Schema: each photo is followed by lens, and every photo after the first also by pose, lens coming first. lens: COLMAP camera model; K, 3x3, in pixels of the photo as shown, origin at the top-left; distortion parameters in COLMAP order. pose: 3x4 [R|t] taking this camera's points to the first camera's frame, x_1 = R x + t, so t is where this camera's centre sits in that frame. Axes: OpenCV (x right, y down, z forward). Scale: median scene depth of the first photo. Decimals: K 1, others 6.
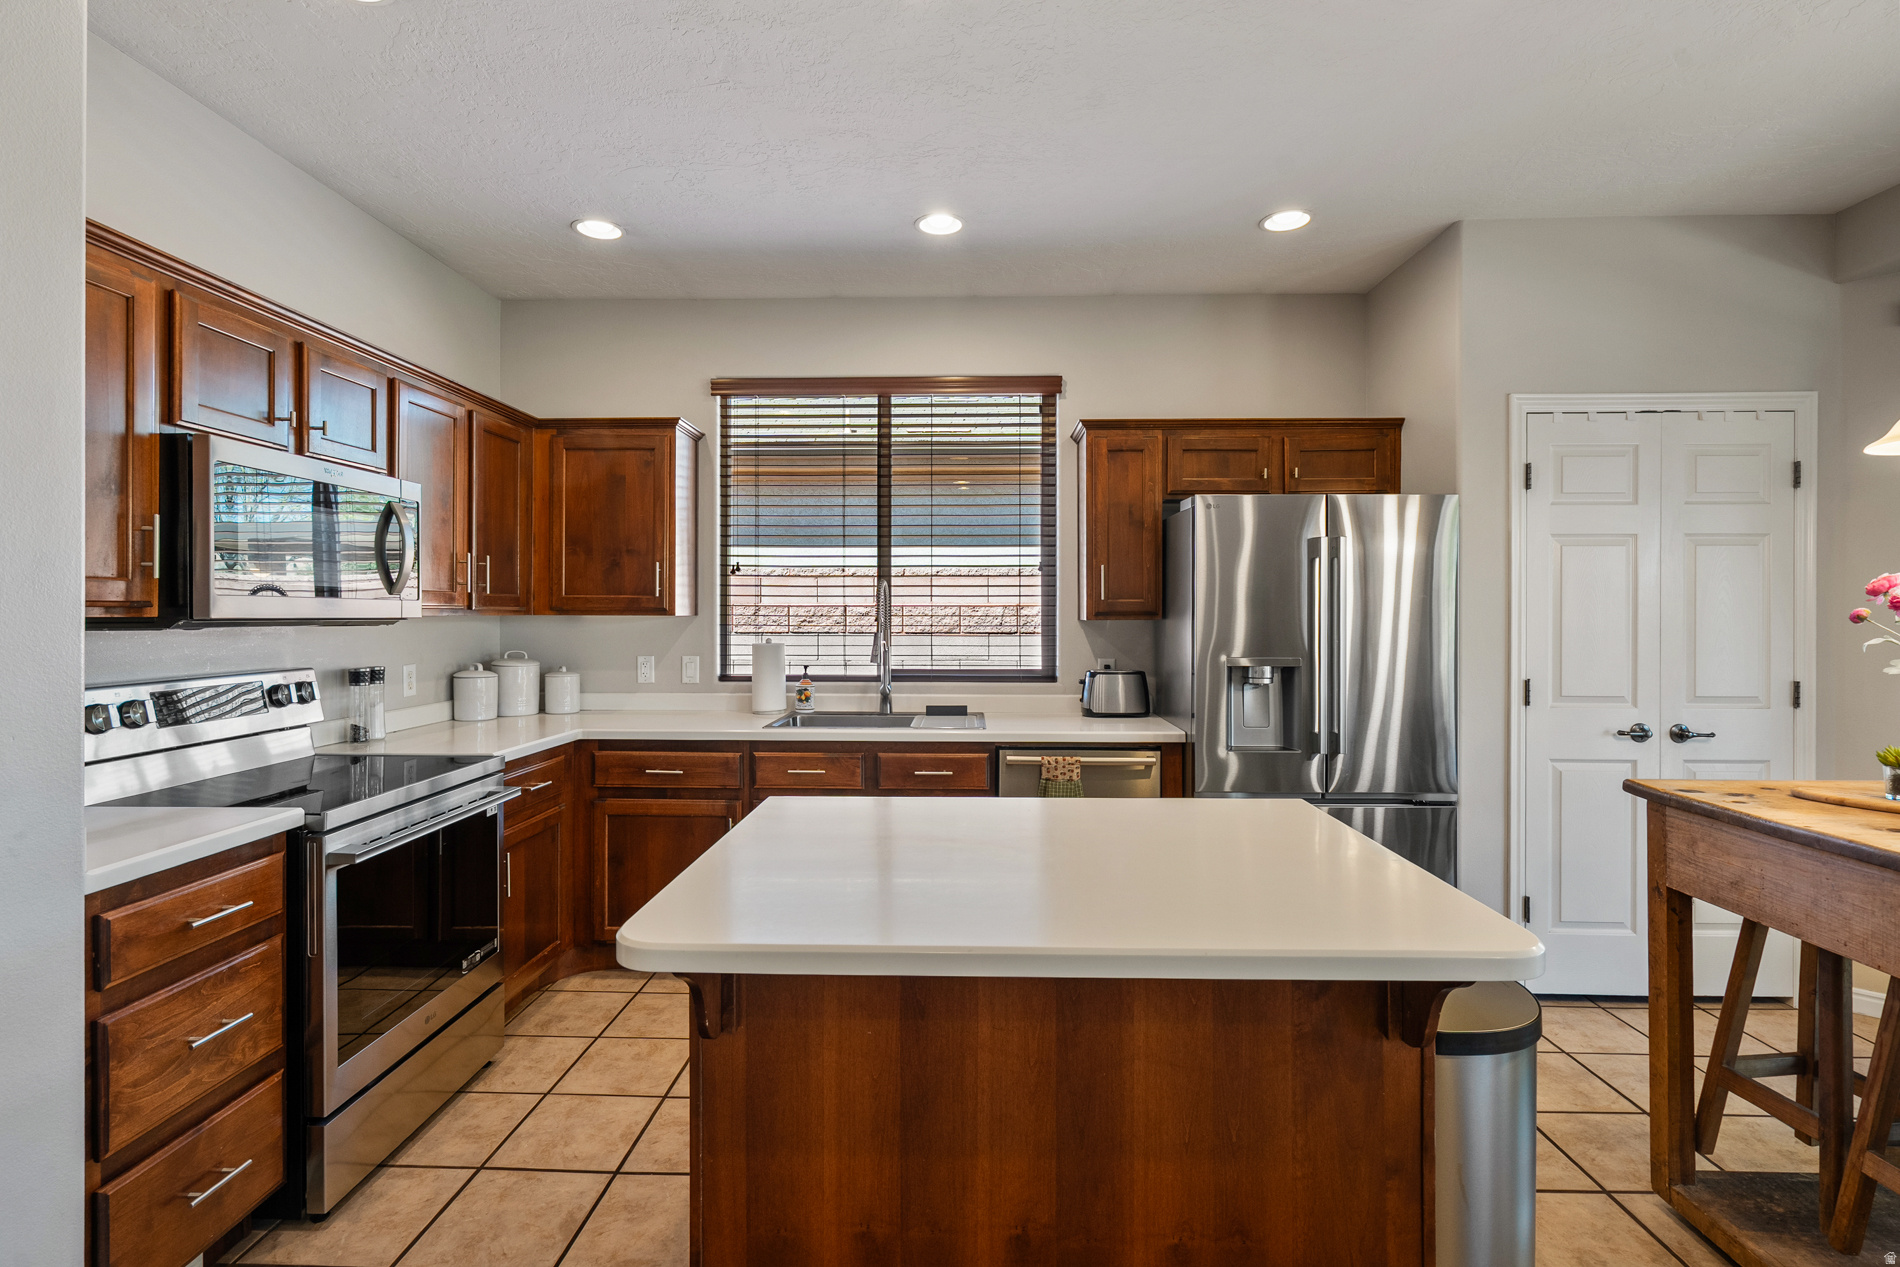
lens RADIAL K [[897.5, 0, 948.6], [0, 897.5, 606.6], [0, 0, 1]] dist [0.000021, -0.000060]
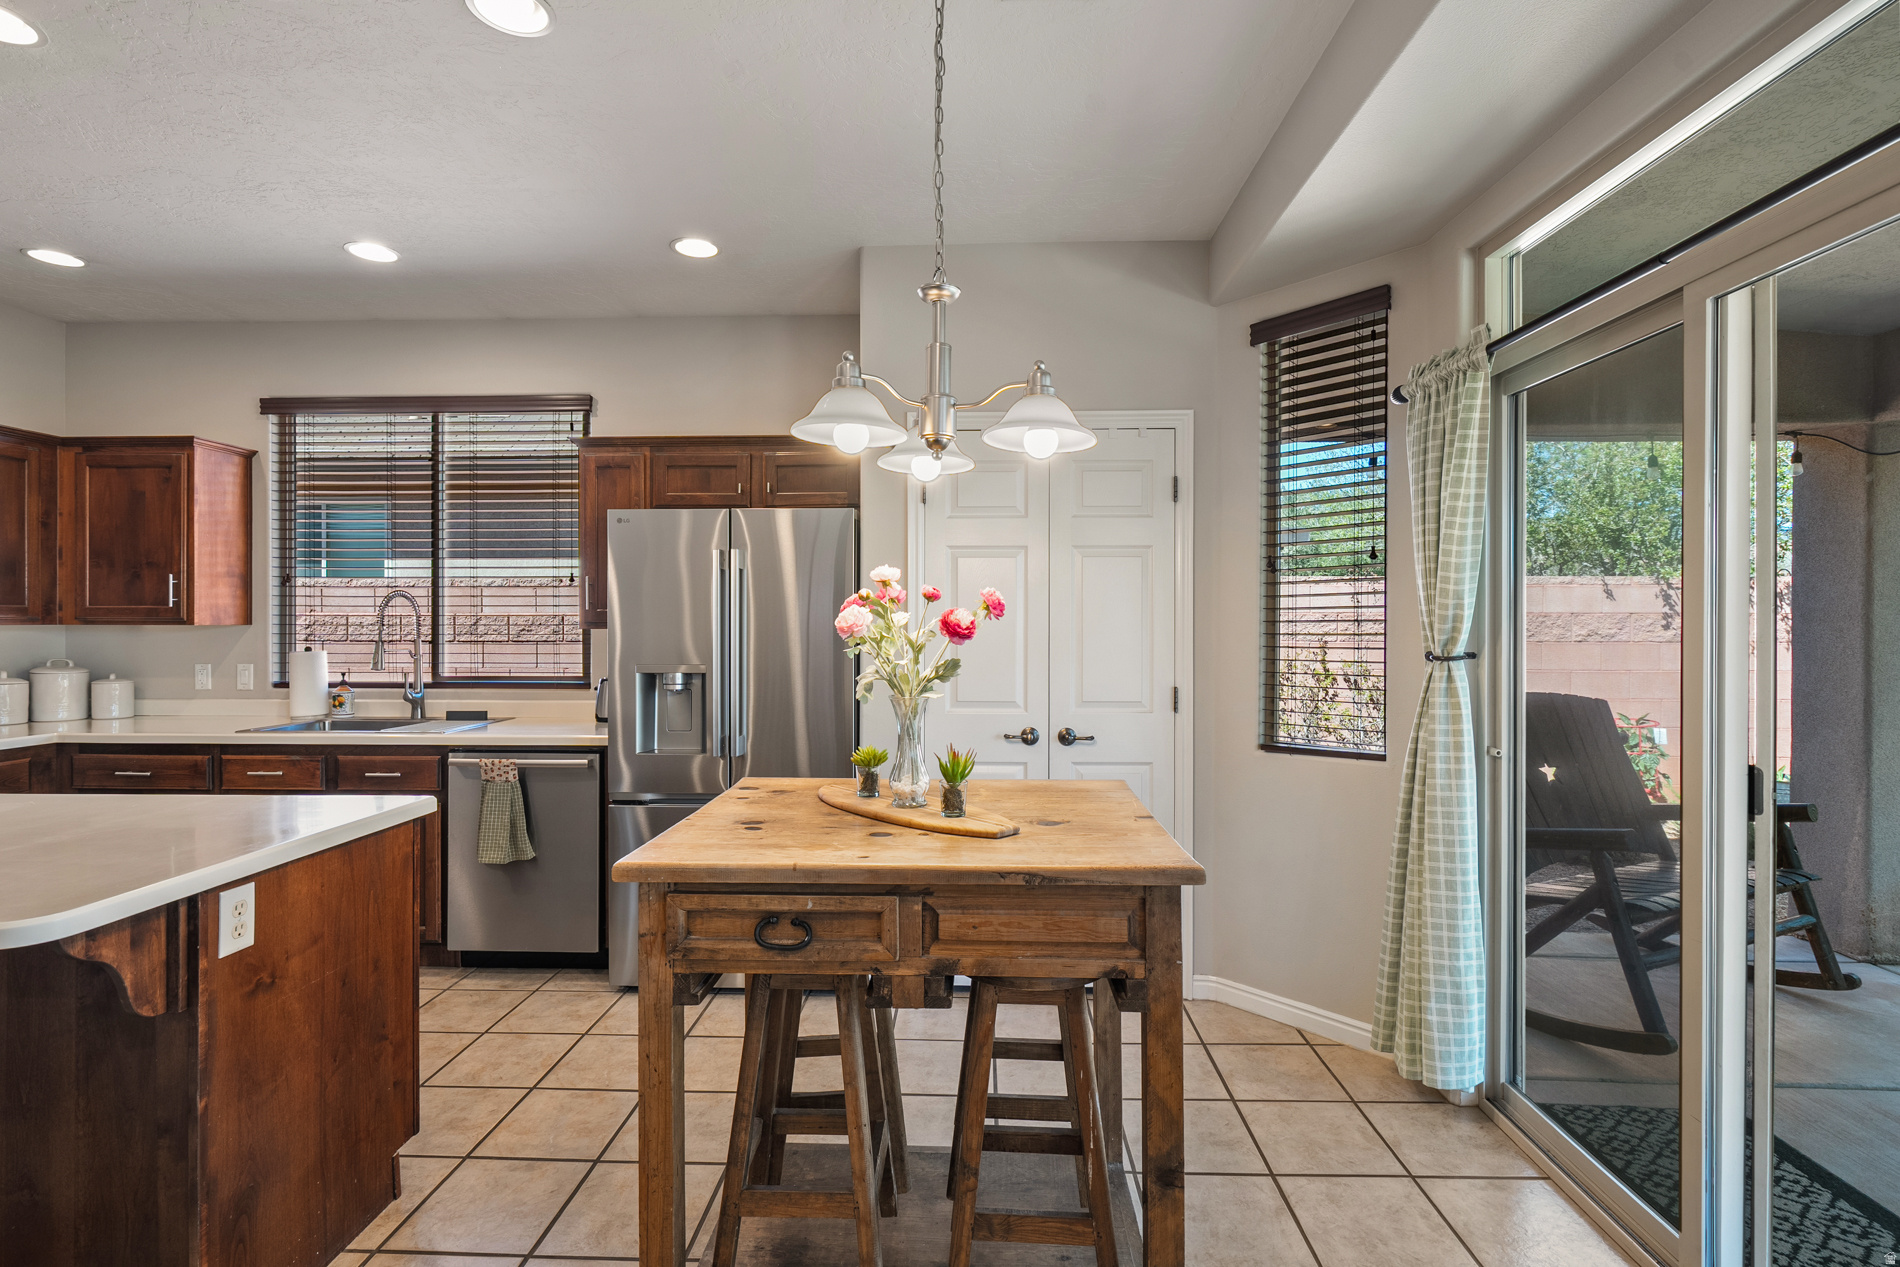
lens RADIAL K [[888.9, 0, 947.0], [0, 888.9, 620.4], [0, 0, 1]] dist [0.002357, 0.000388]
pose [[0.999971, -0.000957, -0.007544, 0.581577], [0.001000, 0.999983, 0.005704, -0.000581], [0.007538, -0.005711, 0.999955, -0.032440]]
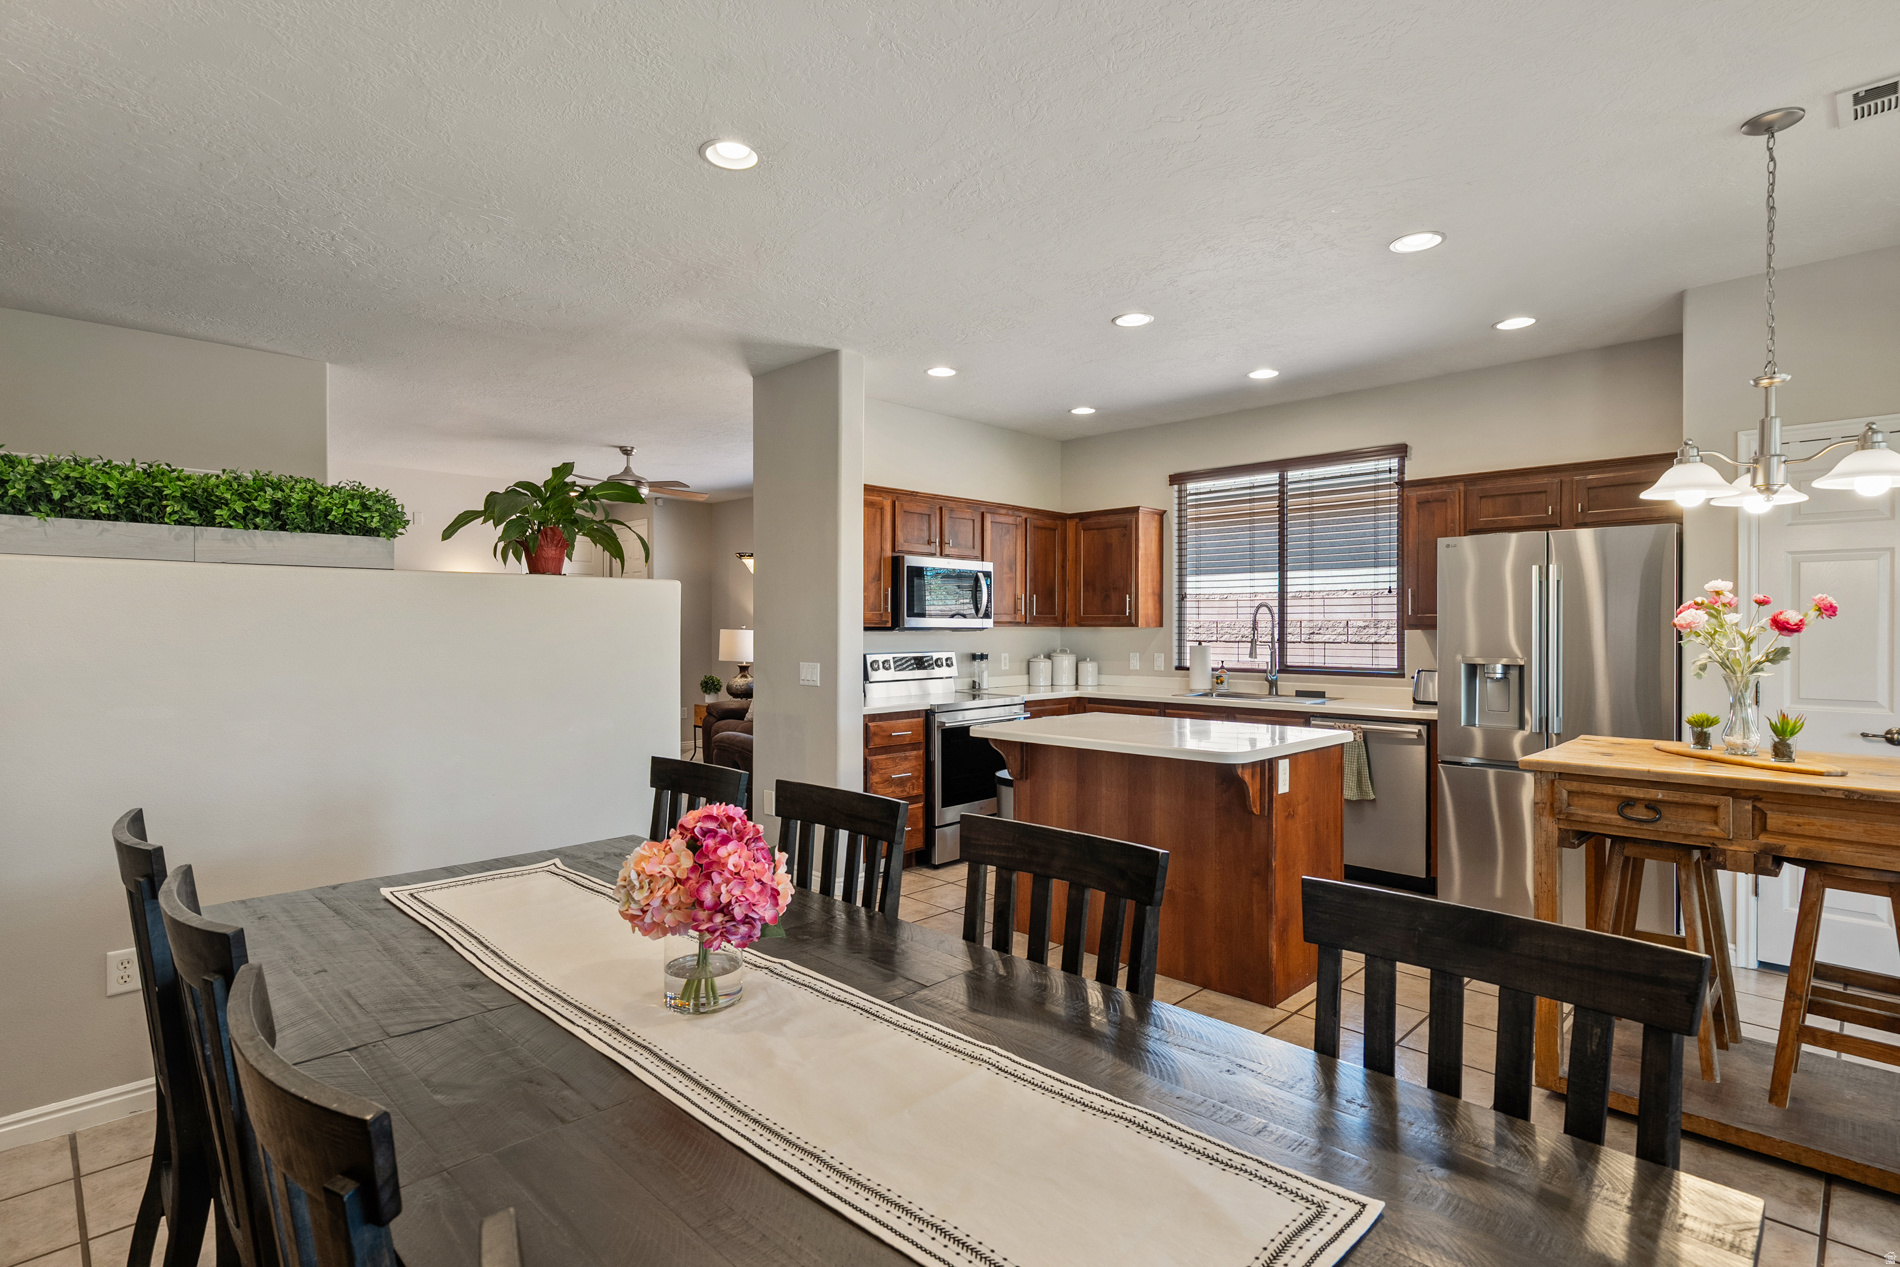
lens RADIAL K [[933.1, 0, 947.9], [0, 933.1, 630.2], [0, 0, 1]] dist [0.001482, 0.000236]
pose [[0.730863, 0.001002, -0.682523, 0.601358], [0.004666, 0.999968, 0.006464, 0.002903], [0.682508, -0.007909, 0.730836, -0.478497]]
